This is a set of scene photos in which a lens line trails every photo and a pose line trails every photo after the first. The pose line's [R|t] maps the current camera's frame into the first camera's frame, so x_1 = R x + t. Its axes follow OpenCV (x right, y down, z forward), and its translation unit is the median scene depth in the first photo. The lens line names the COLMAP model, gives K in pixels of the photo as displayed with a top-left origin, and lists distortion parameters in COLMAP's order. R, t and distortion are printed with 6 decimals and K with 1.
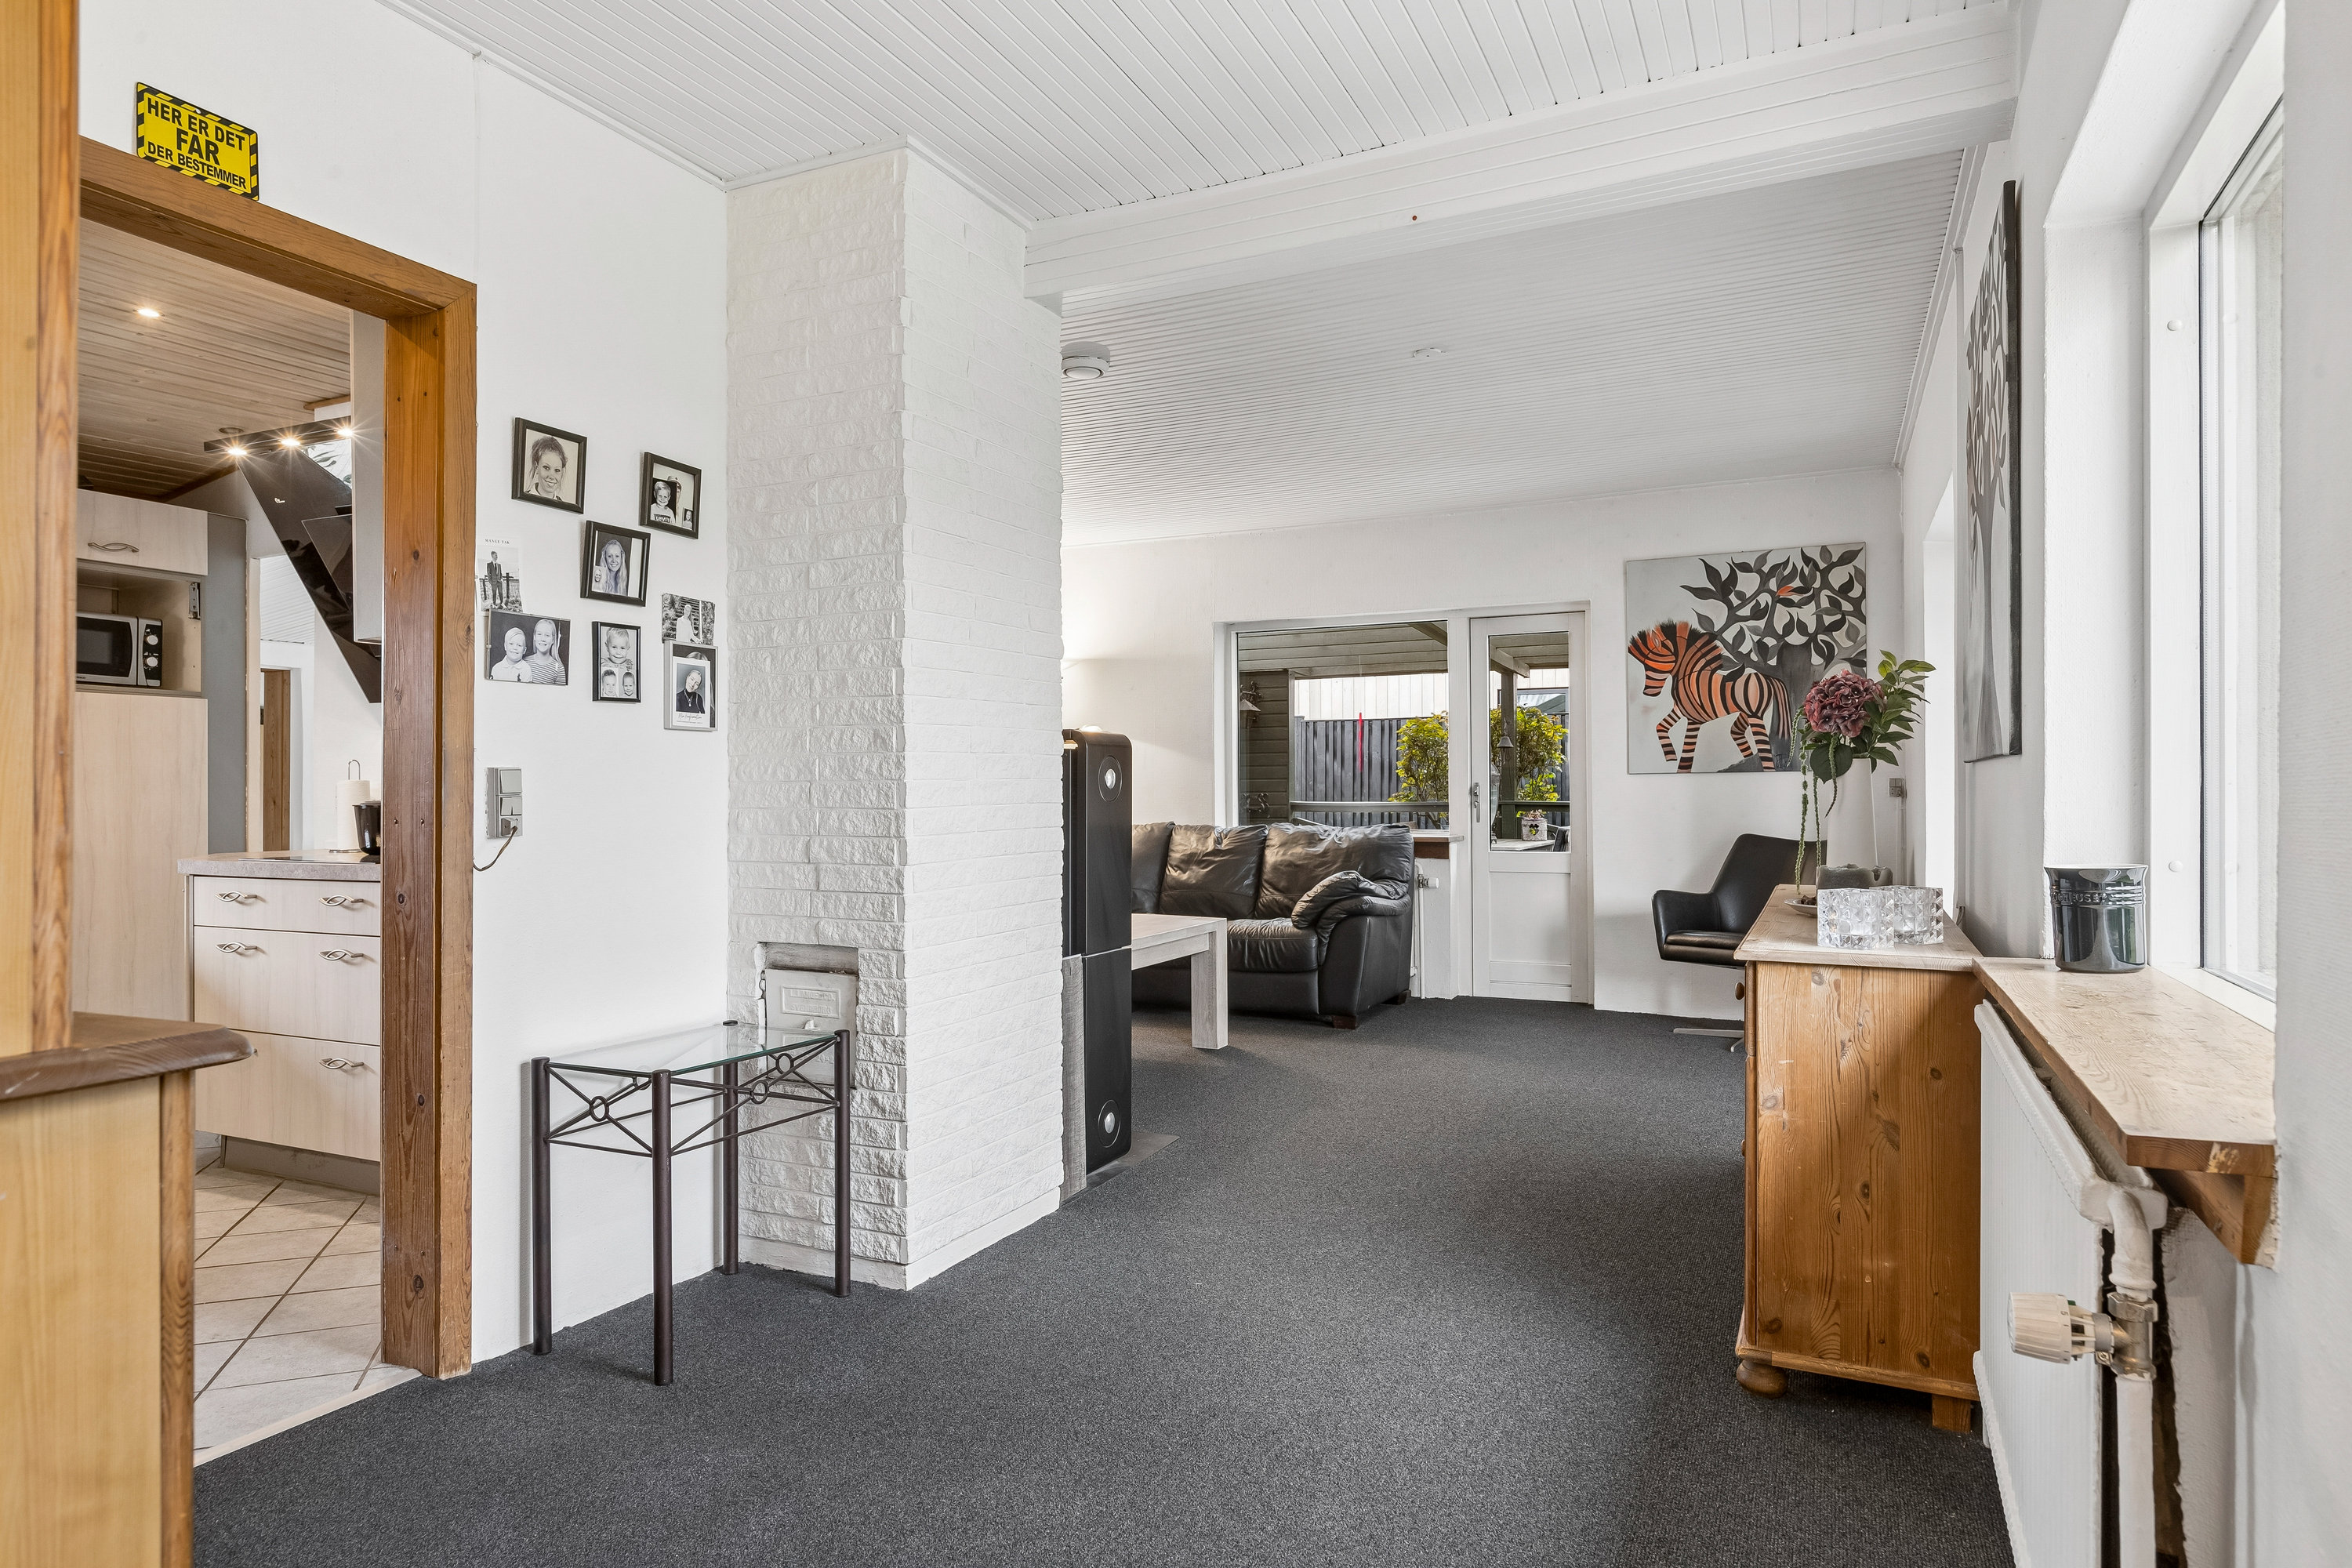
lens RADIAL K [[1375.2, 0, 1177.7], [0, 1375.2, 773.3], [0, 0, 1]] dist [0.003345, 0.002249]
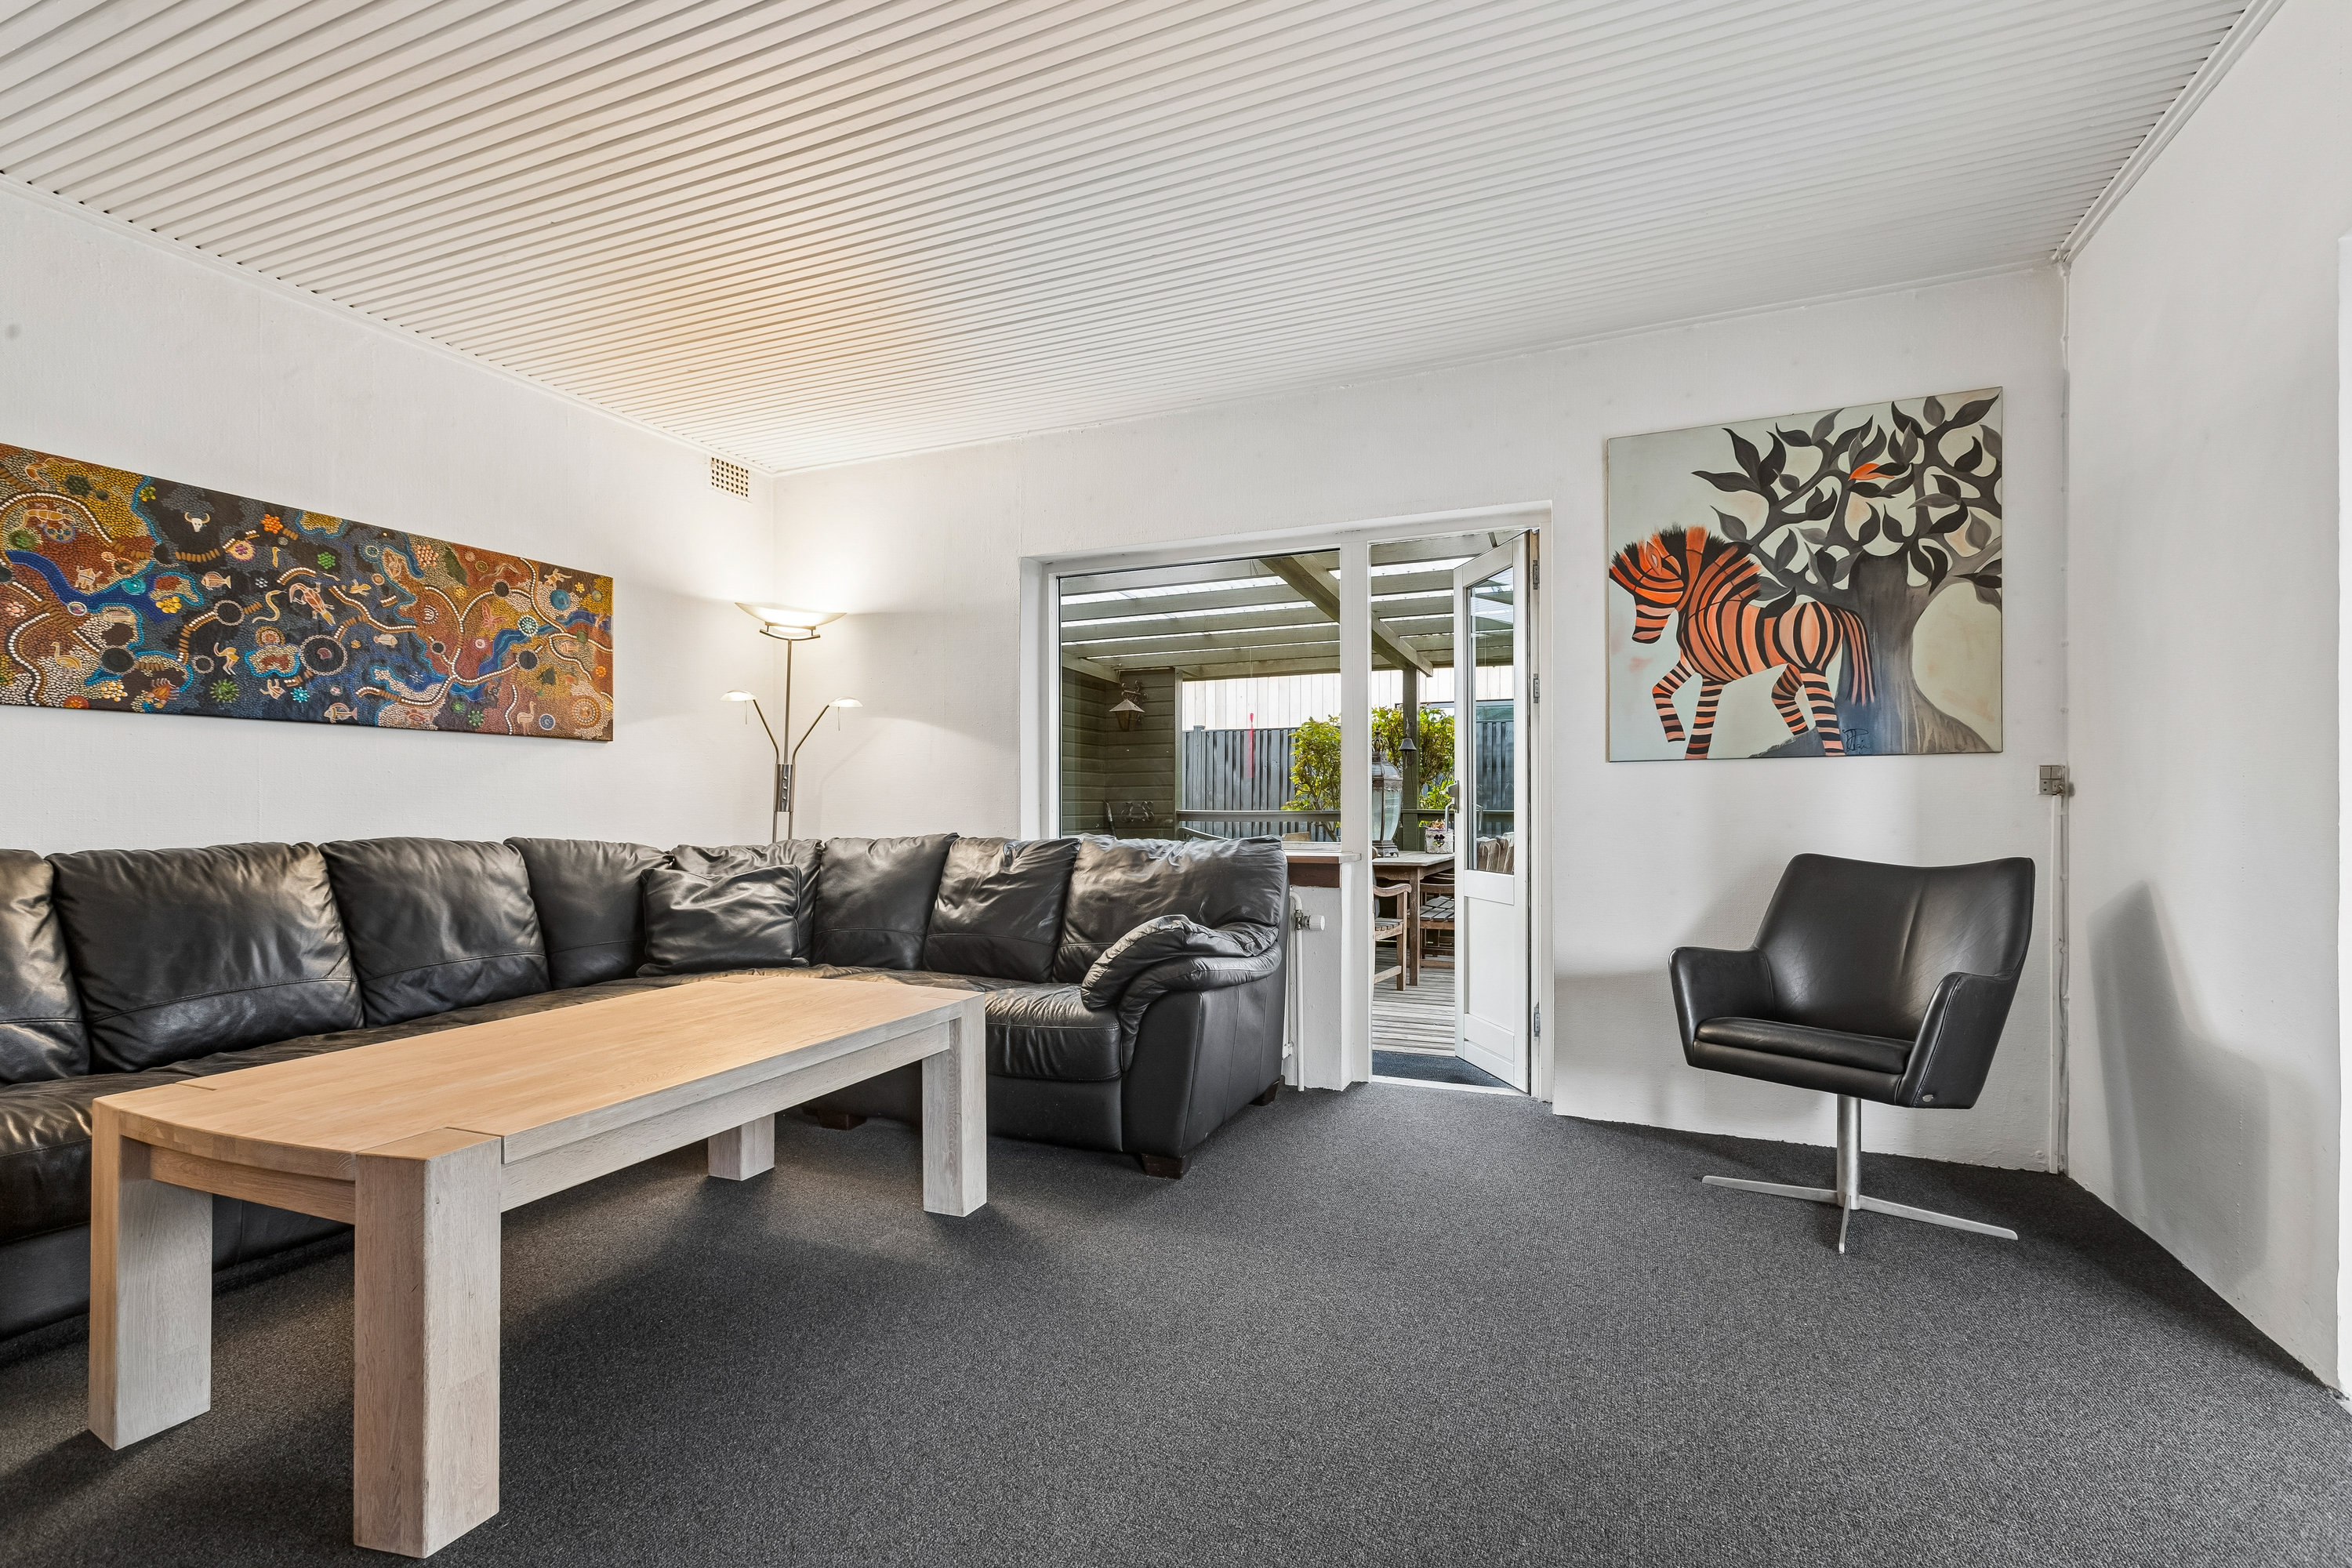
lens RADIAL K [[1097.5, 0, 1173.5], [0, 1097.5, 804.8], [0, 0, 1]] dist [-0.000328, -0.000129]
pose [[0.999400, 0.001758, 0.034601, 0.103050], [-0.002160, 0.999931, 0.011585, 0.015878], [-0.034578, -0.011653, 0.999334, 0.492639]]
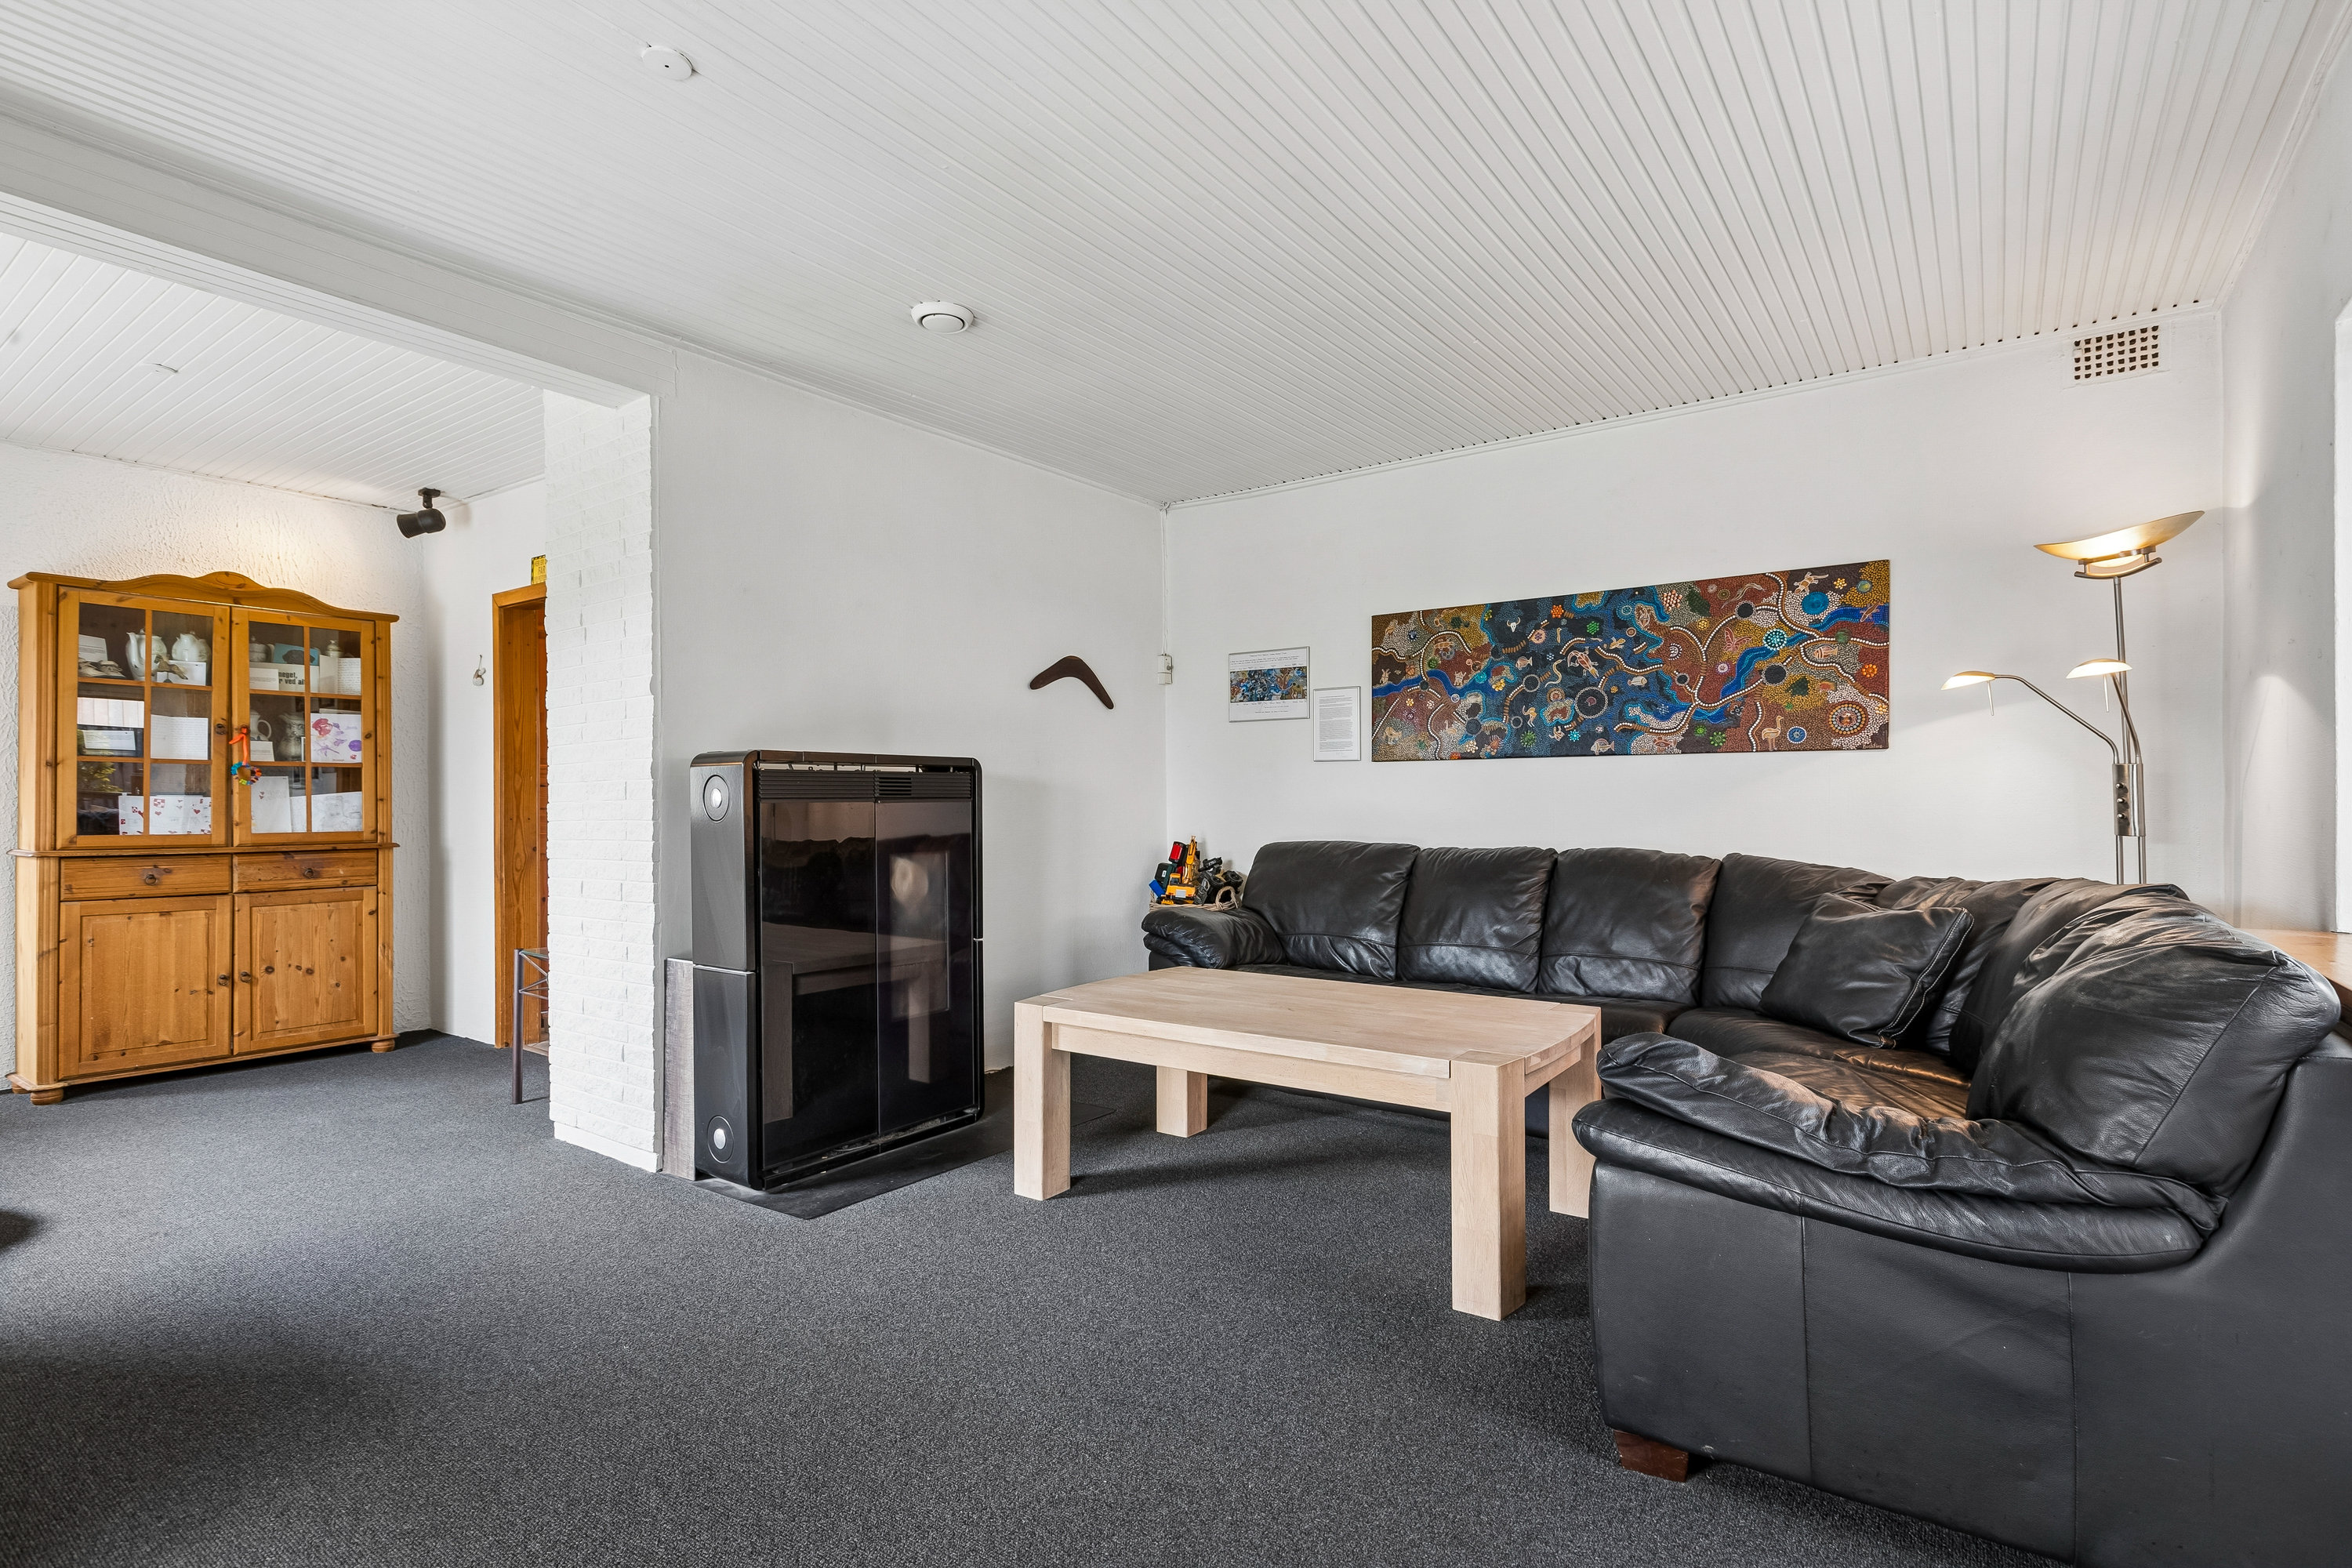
lens RADIAL K [[1086.3, 0, 1147.1], [0, 1086.3, 799.3], [0, 0, 1]] dist [0.011433, -0.002535]
pose [[-0.196612, -0.002891, -0.980477, 0.416914], [0.012522, 0.999907, -0.005460, 0.010664], [0.980401, -0.013351, -0.196557, 0.892600]]
